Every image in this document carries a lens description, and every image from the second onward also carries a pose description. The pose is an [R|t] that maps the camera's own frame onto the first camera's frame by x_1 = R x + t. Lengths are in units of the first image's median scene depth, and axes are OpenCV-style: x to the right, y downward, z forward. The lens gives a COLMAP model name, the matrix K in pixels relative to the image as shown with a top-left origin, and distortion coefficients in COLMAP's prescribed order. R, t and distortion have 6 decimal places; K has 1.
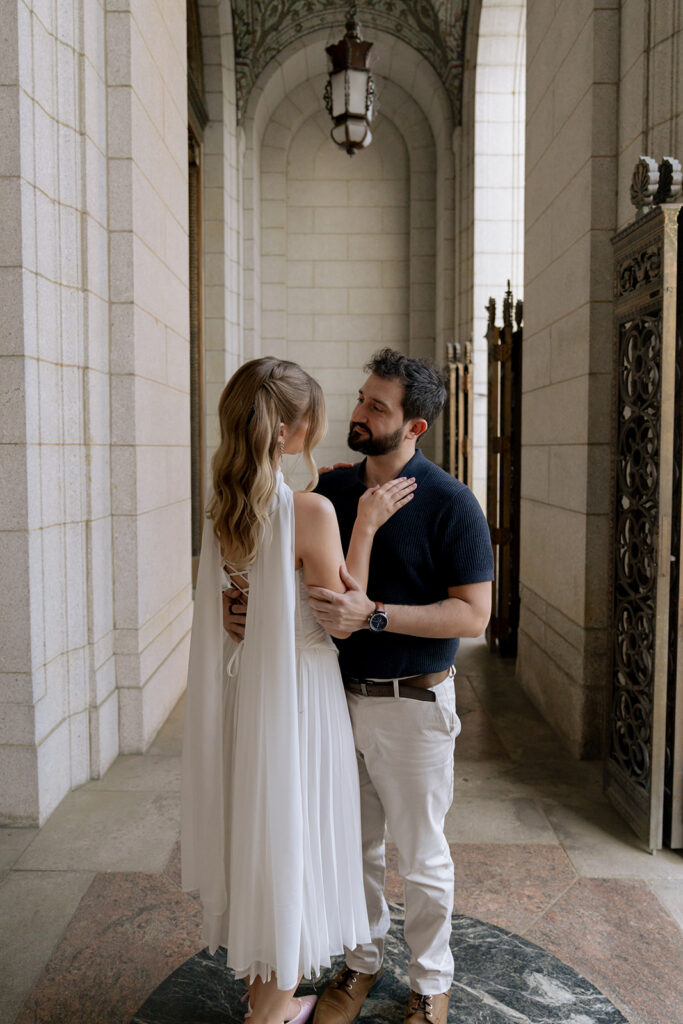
lens RADIAL K [[929.2, 0, 340.4], [0, 929.2, 512.3], [0, 0, 1]] dist [-0.062312, -0.009257]
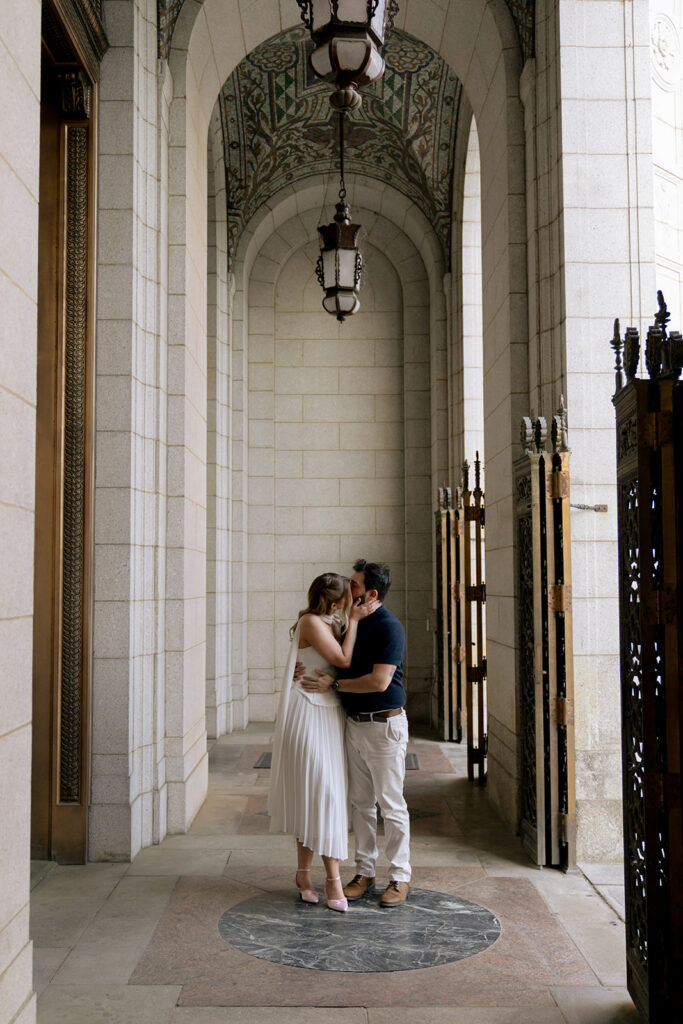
lens RADIAL K [[1036.1, 0, 344.2], [0, 1036.1, 512.9], [0, 0, 1]] dist [0.005982, 0.000000]
pose [[0.999915, -0.003503, 0.012526, -0.001126], [0.005265, 0.989633, -0.143520, 0.007425], [-0.011893, 0.143574, 0.989568, -0.179170]]
